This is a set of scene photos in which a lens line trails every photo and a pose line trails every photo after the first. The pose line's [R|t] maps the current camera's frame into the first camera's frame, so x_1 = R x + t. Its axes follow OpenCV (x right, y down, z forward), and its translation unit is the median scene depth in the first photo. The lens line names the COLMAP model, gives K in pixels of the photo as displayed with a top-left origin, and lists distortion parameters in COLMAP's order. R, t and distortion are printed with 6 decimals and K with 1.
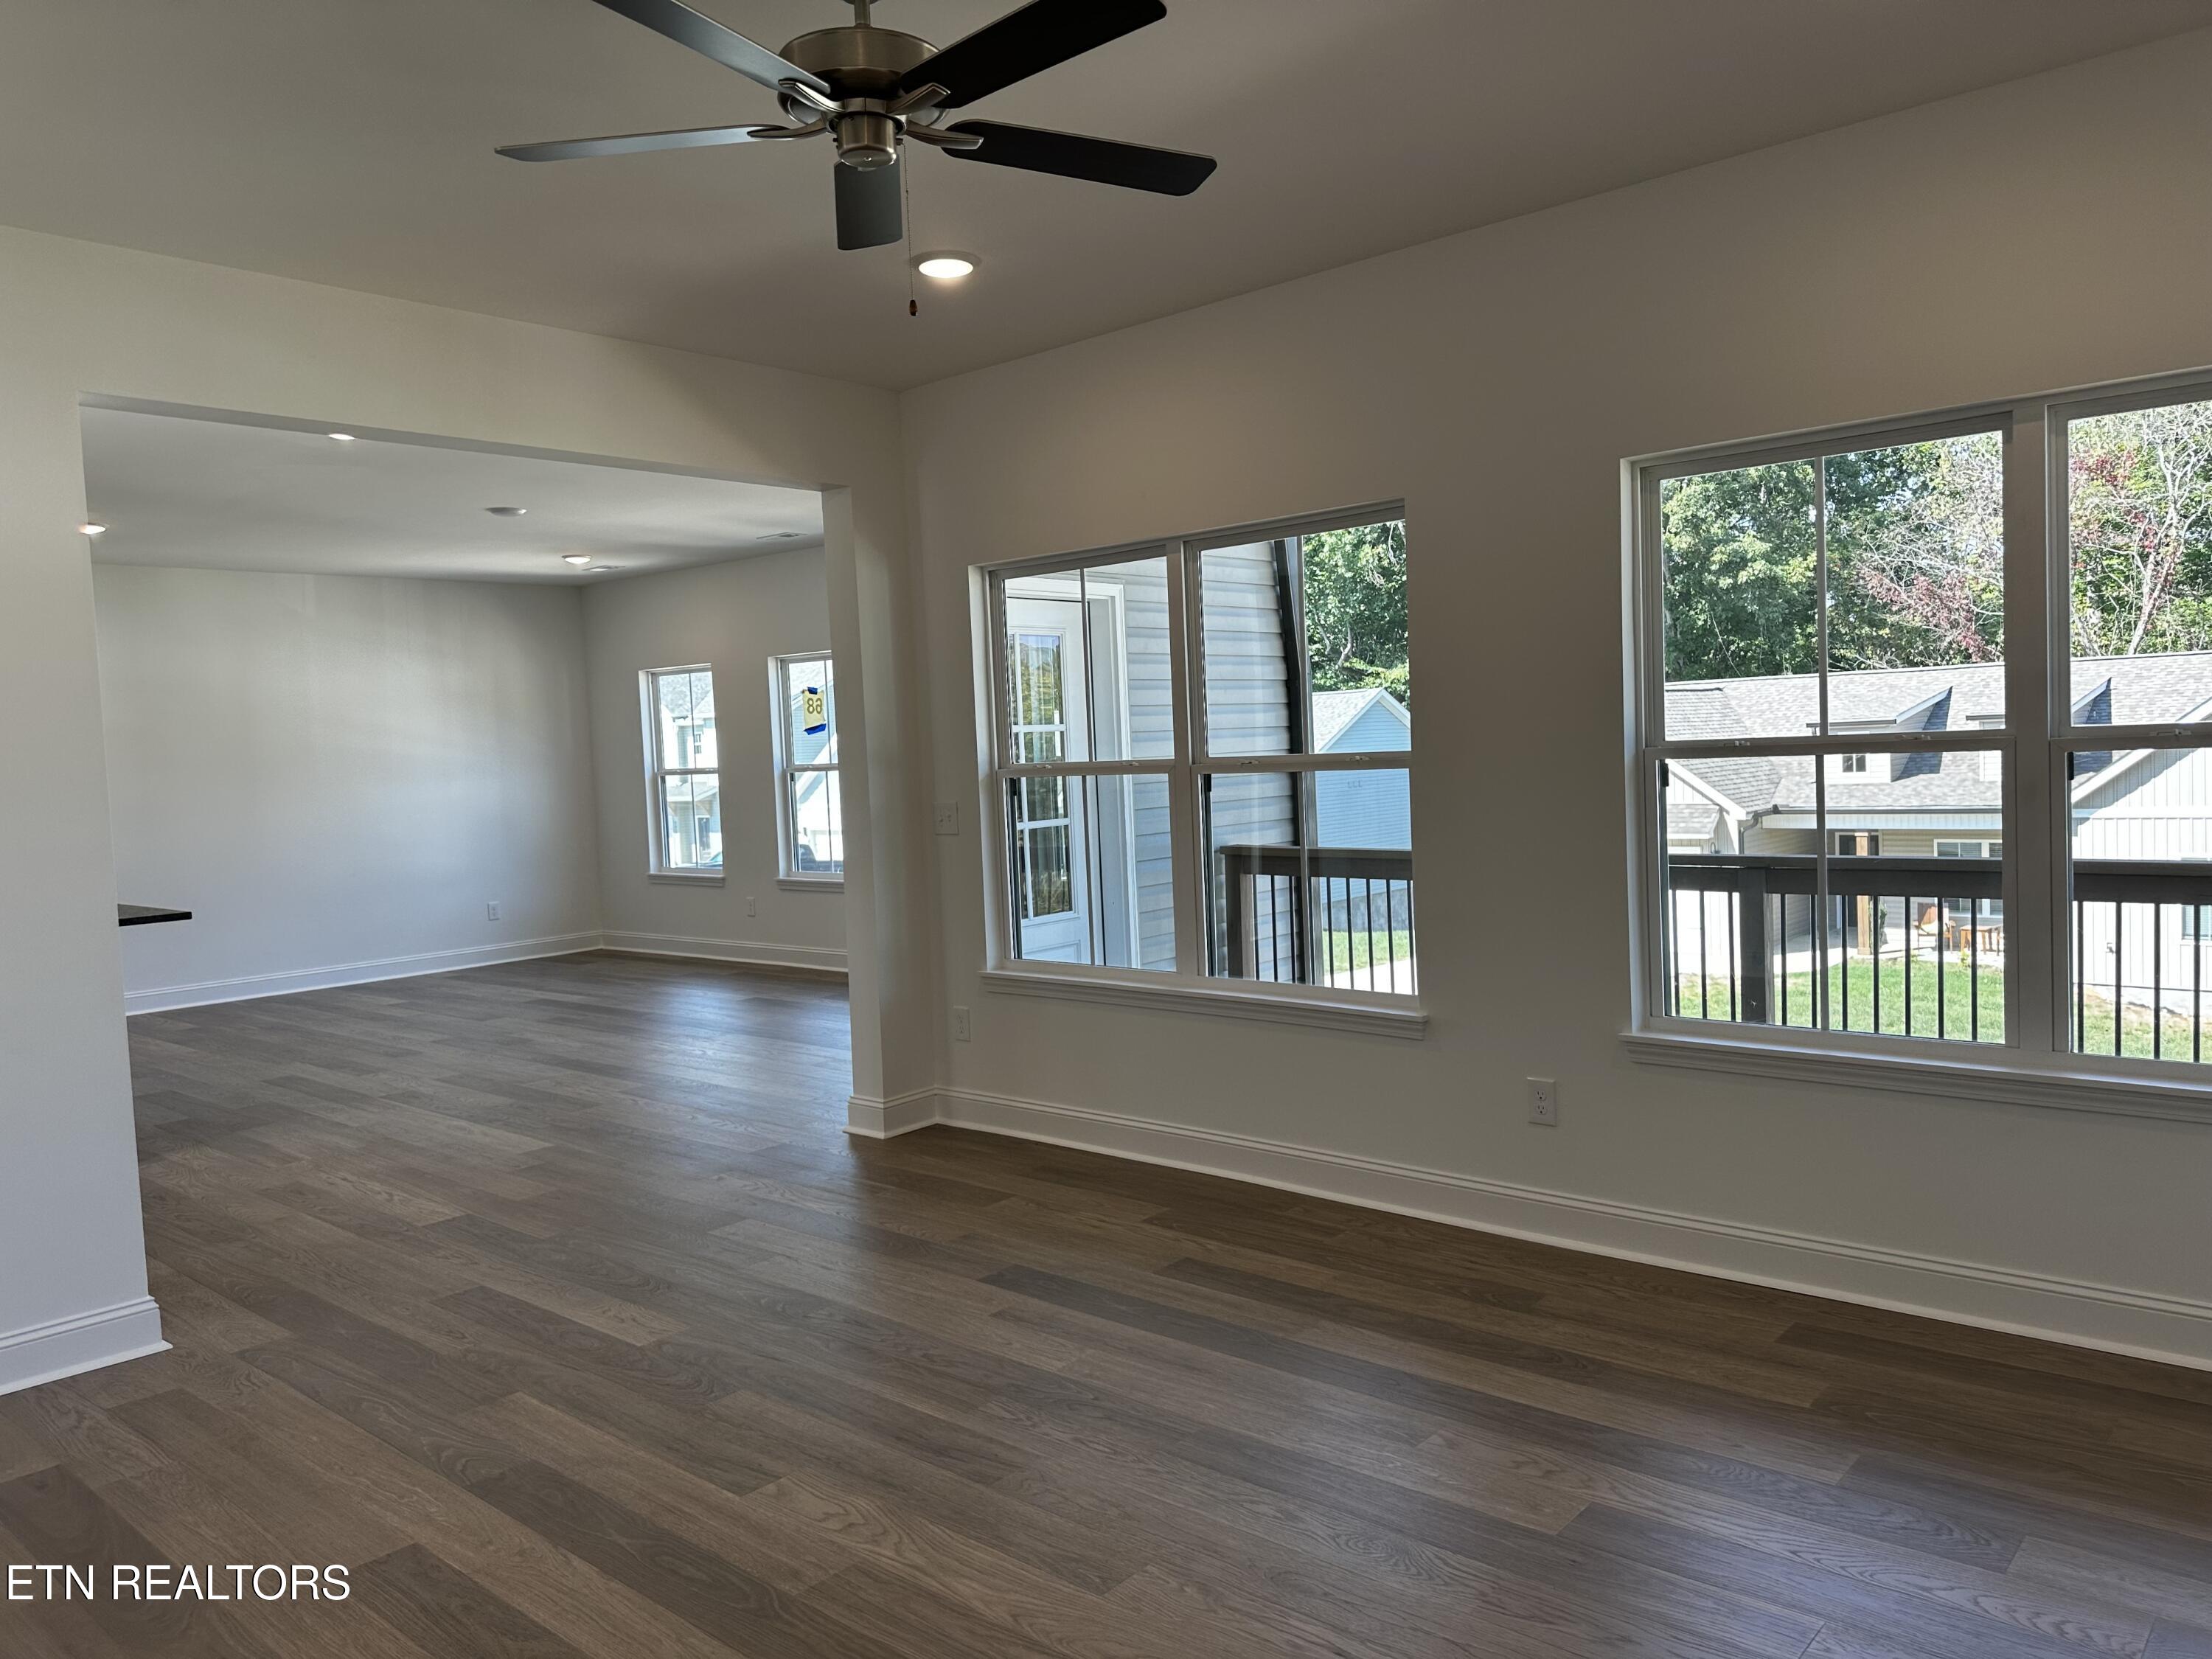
lens RADIAL K [[1552.0, 0, 1106.0], [0, 1552.0, 829.5], [0, 0, 1]] dist [0.027018, -0.027257]
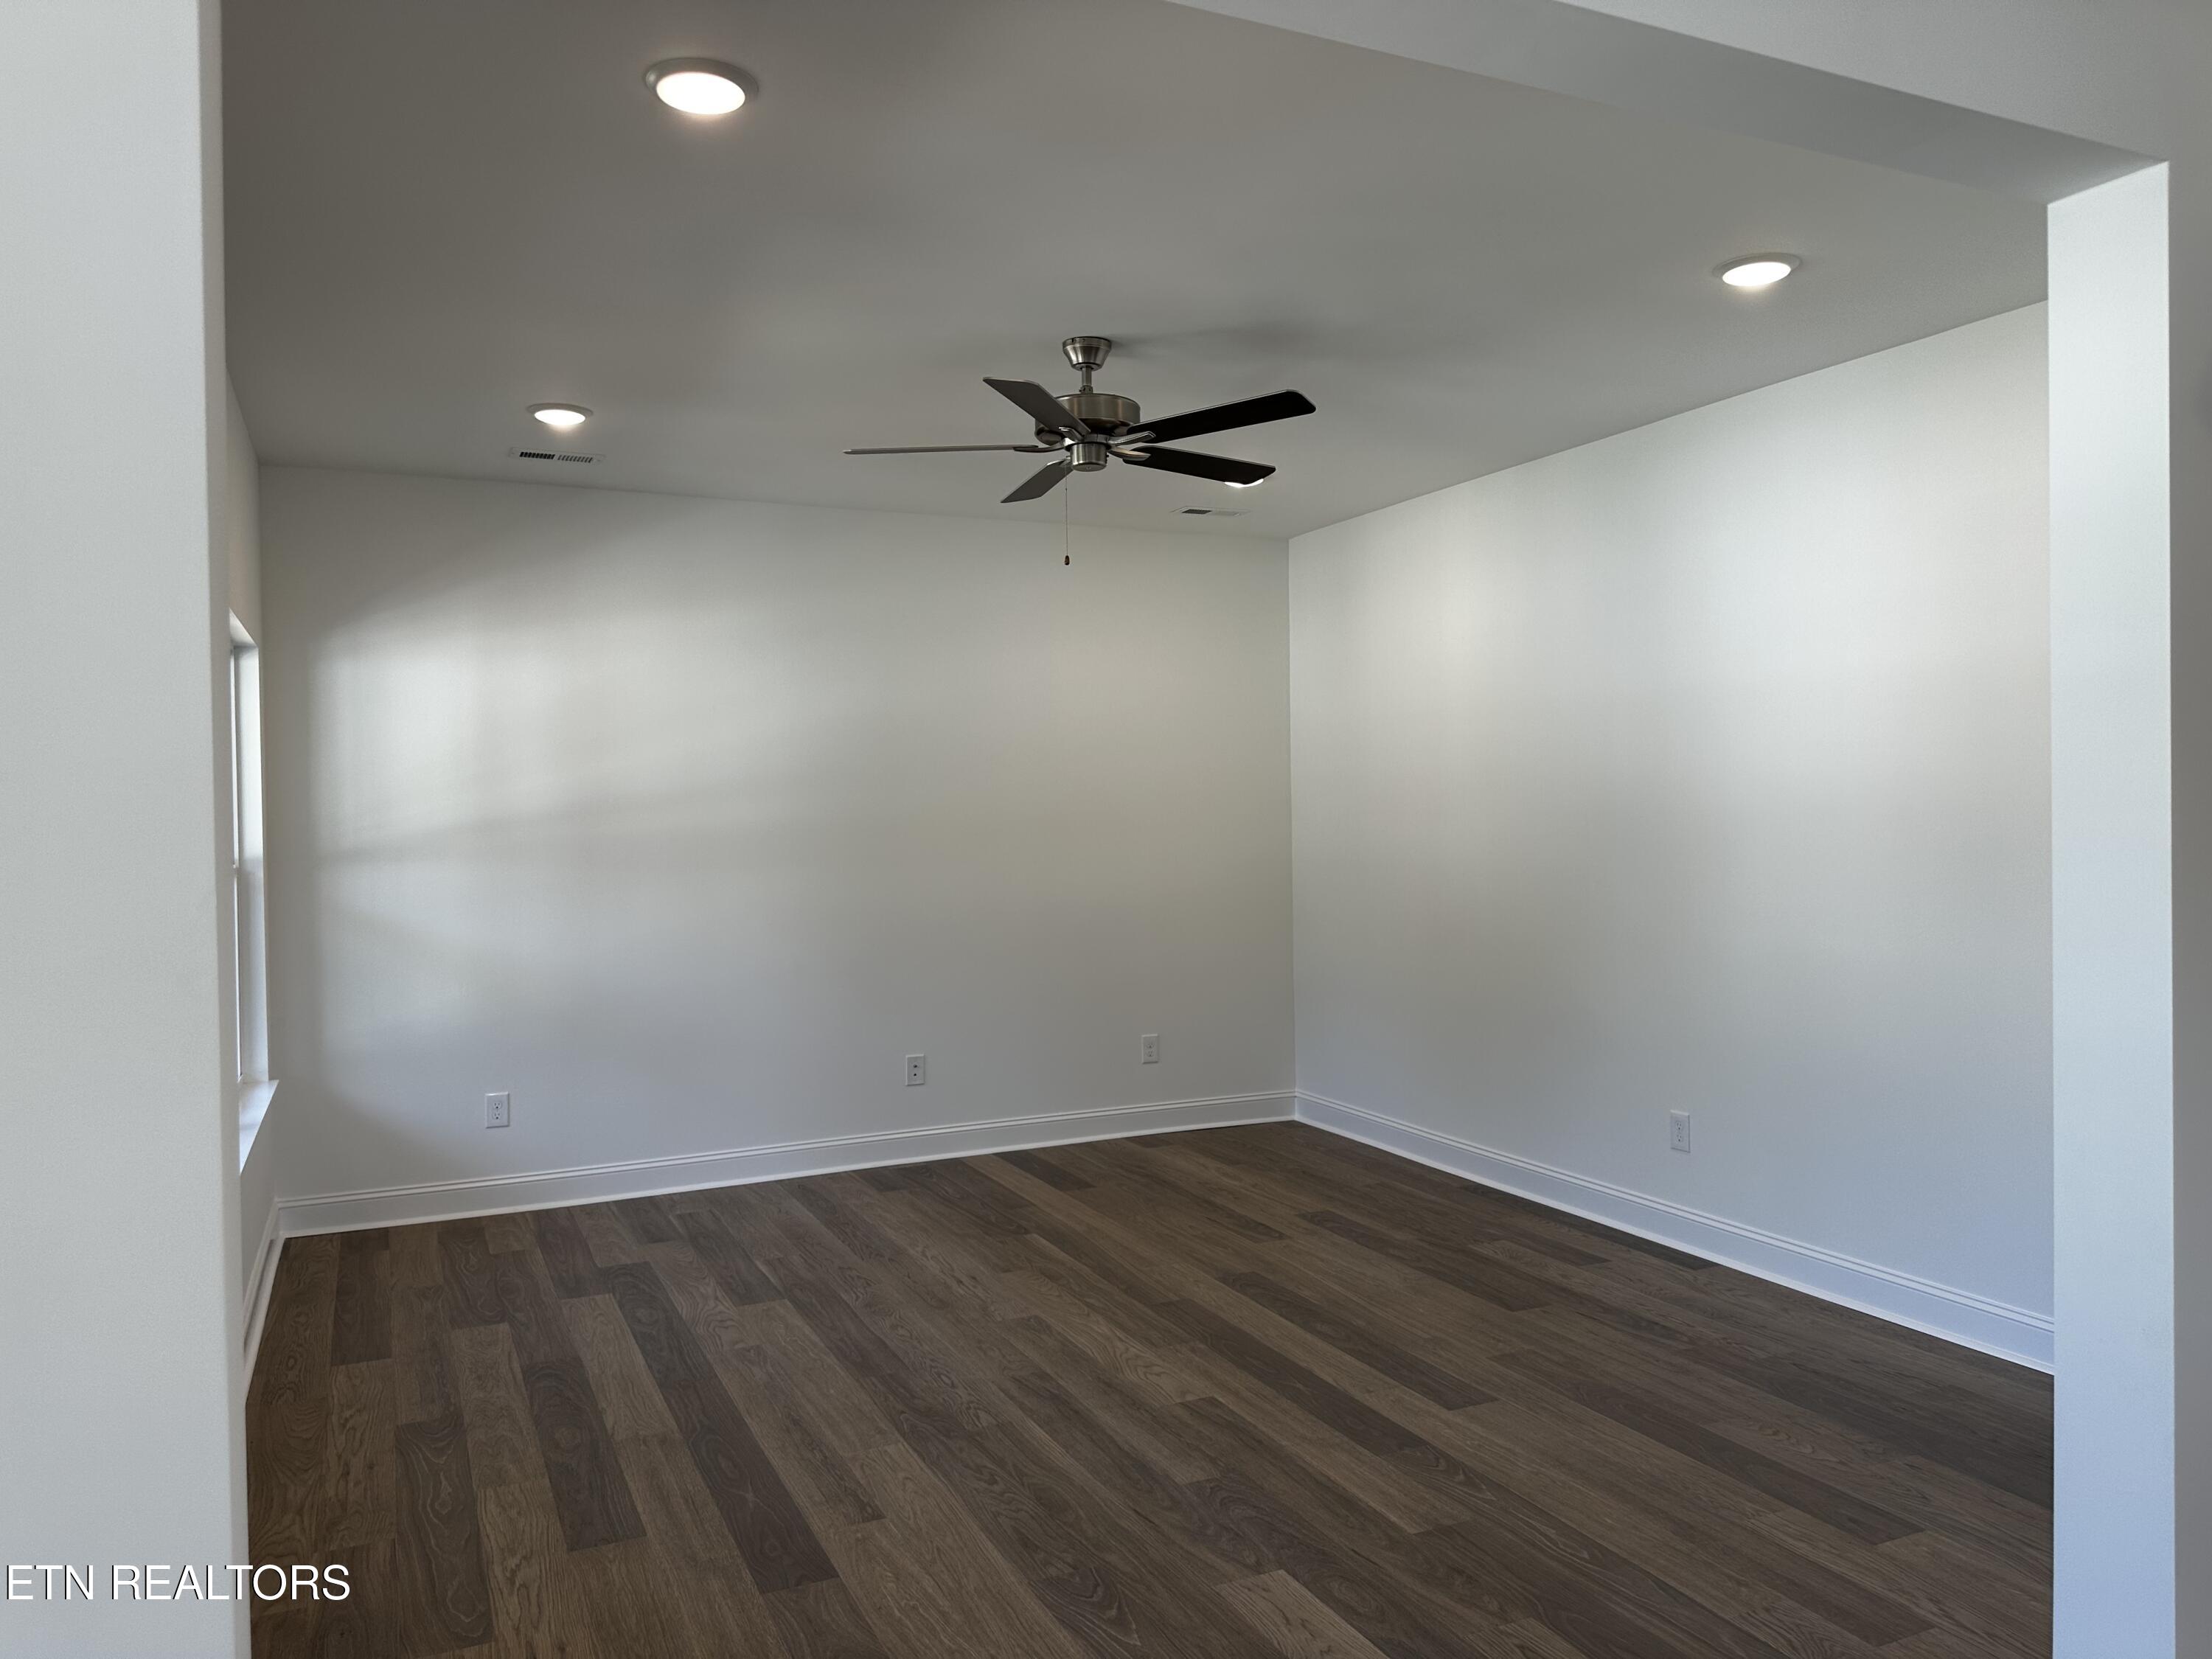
lens RADIAL K [[1552.0, 0, 1106.0], [0, 1552.0, 829.5], [0, 0, 1]] dist [0.027018, -0.027257]
pose [[-0.911795, 0.049821, 0.407613, -0.647645], [0.076762, 0.995795, 0.049997, -0.109009], [-0.403408, 0.076876, -0.911785, 2.001946]]
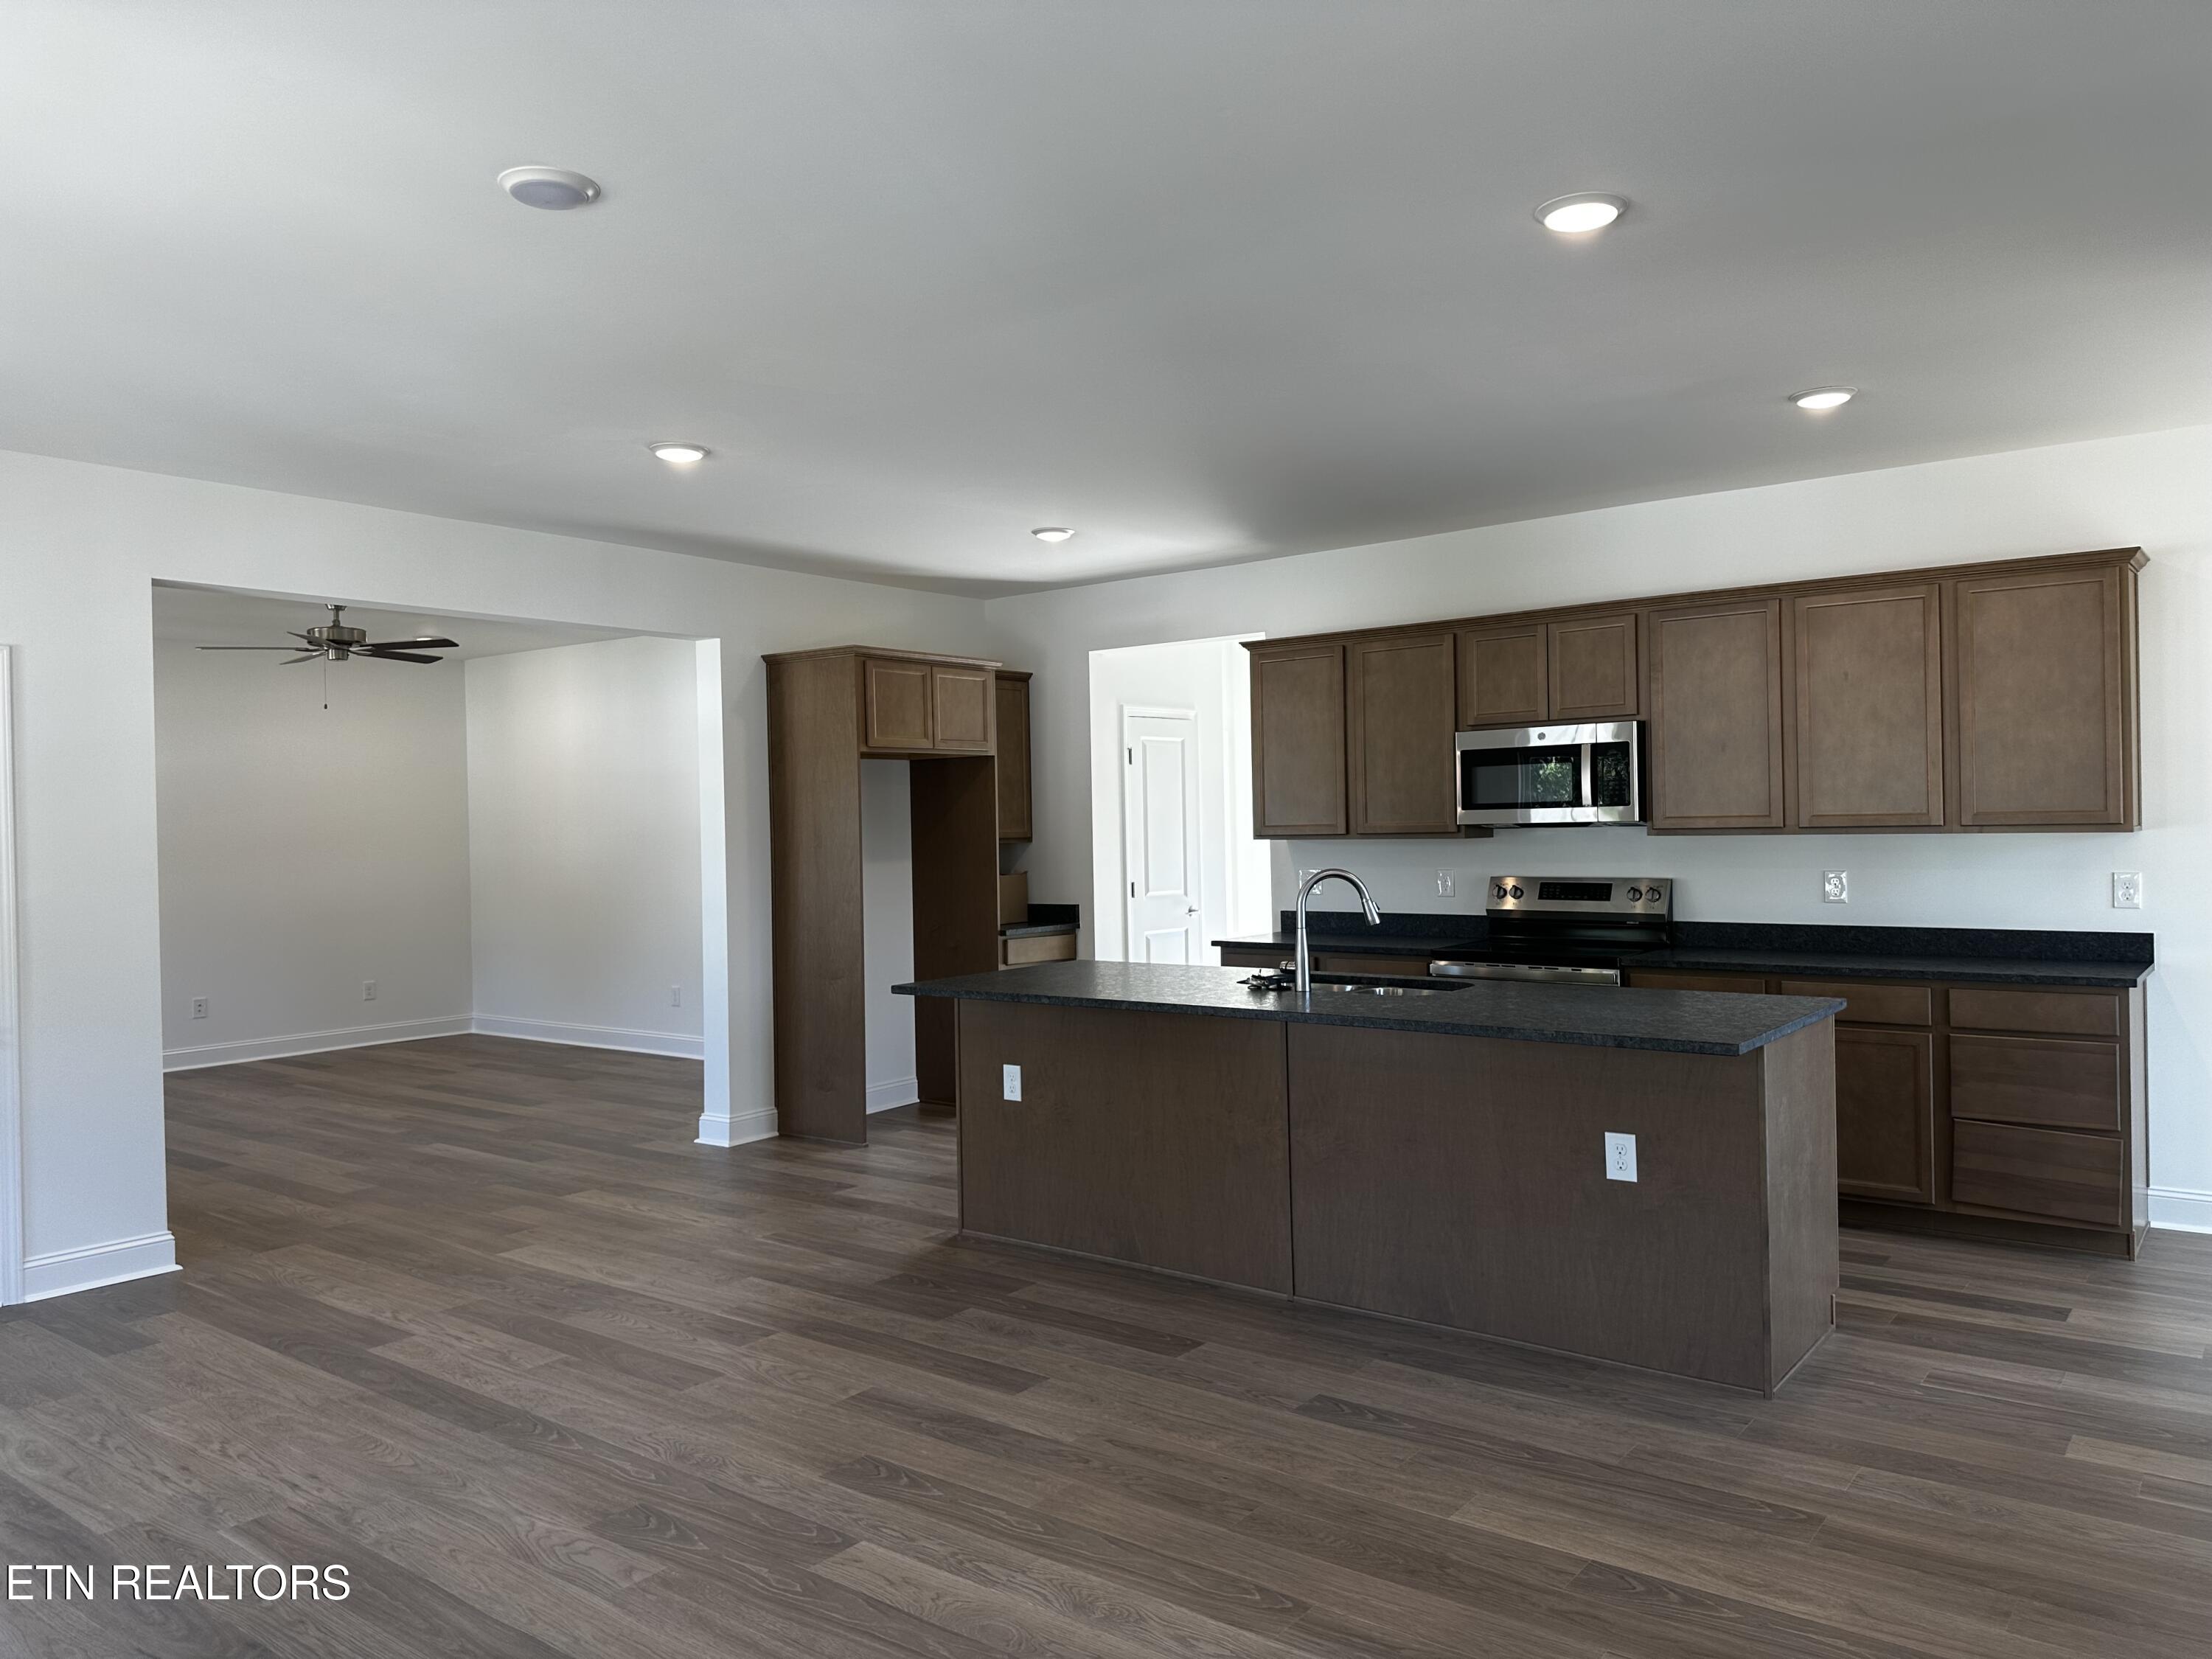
lens RADIAL K [[1552.0, 0, 1106.0], [0, 1552.0, 829.5], [0, 0, 1]] dist [0.027018, -0.027257]
pose [[-0.996121, 0.063064, -0.061363, -1.199452], [0.058741, 0.995825, 0.069875, -0.172799], [0.065513, 0.066000, -0.995667, 3.442476]]
